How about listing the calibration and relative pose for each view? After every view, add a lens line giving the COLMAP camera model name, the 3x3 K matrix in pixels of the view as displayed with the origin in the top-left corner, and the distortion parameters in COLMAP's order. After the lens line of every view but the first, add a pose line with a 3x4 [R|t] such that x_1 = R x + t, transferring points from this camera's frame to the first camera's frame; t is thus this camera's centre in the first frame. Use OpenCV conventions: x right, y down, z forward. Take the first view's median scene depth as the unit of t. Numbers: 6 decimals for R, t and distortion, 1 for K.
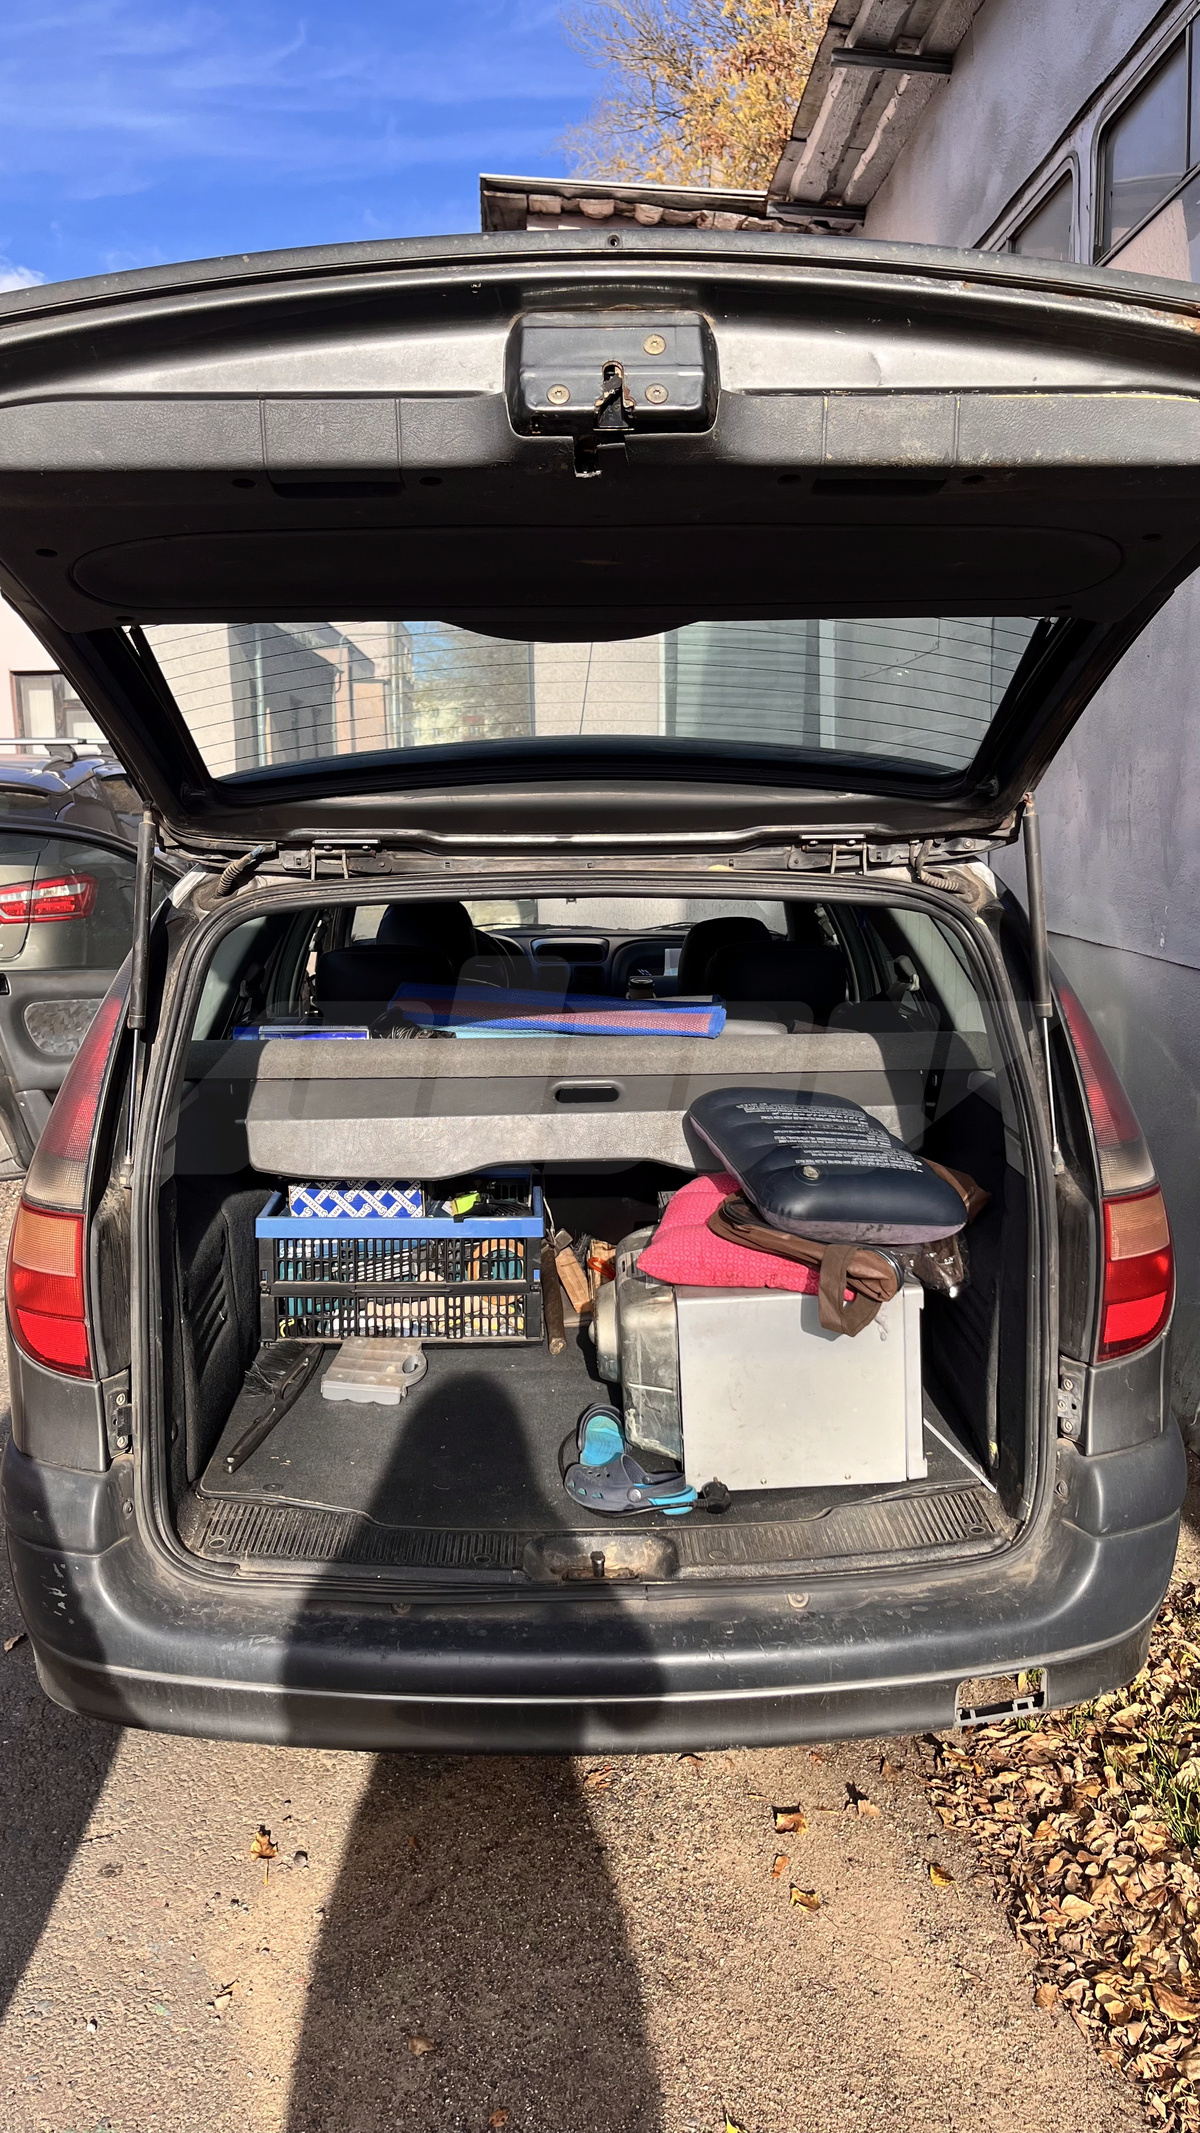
lens RADIAL K [[1642.5, 0, 593.9], [0, 1642.5, 1068.5], [0, 0, 1]] dist [0.062086, -0.087158]
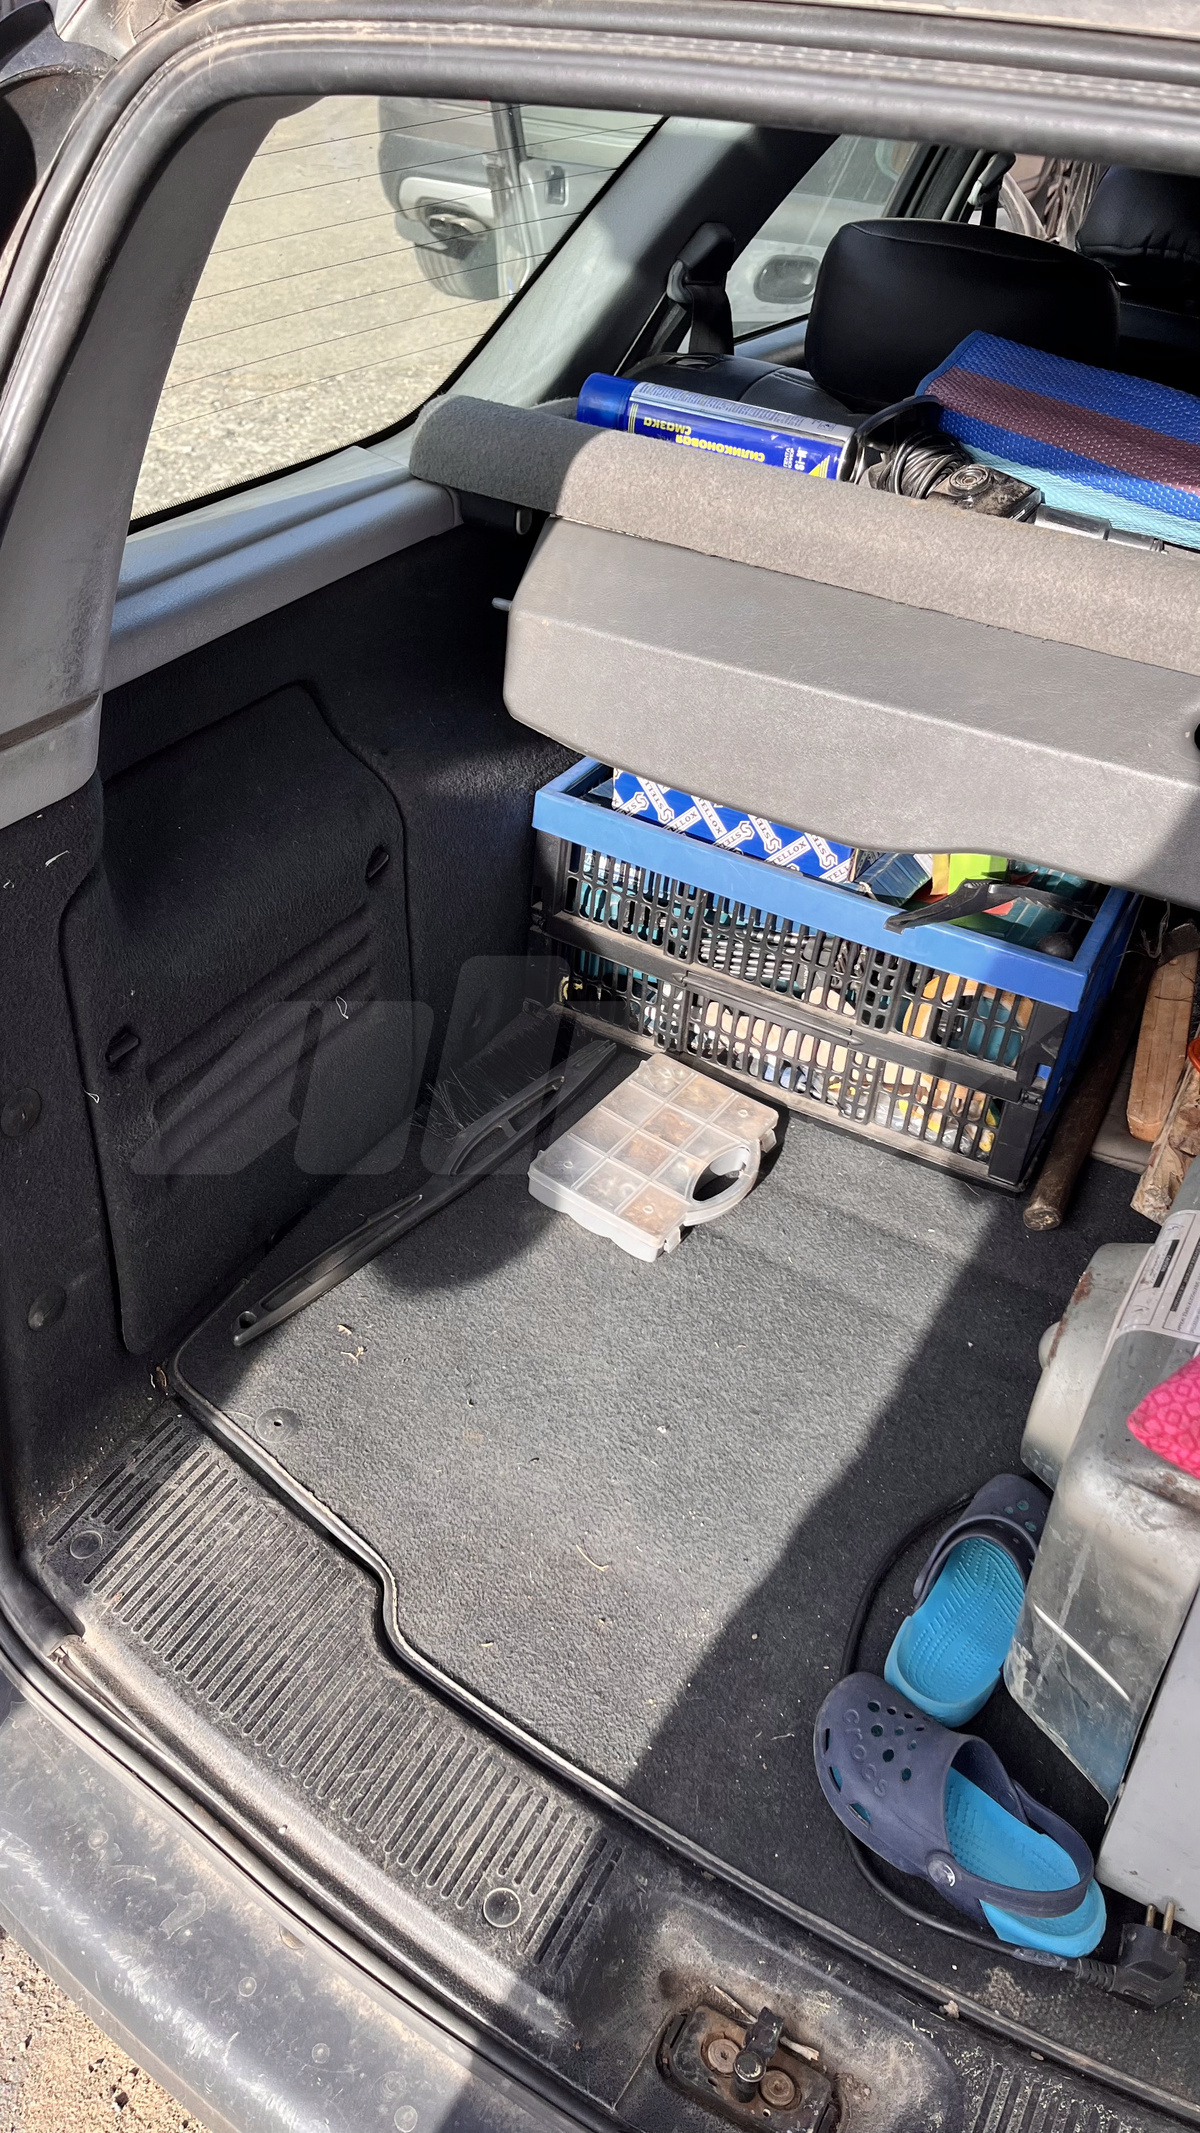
lens RADIAL K [[1642.5, 0, 593.9], [0, 1642.5, 1068.5], [0, 0, 1]] dist [0.062086, -0.087158]
pose [[0.867324, 0.352472, -0.351443, 0.019306], [-0.174836, 0.876819, 0.447908, -0.063746], [0.466027, -0.327036, 0.822111, 0.553250]]
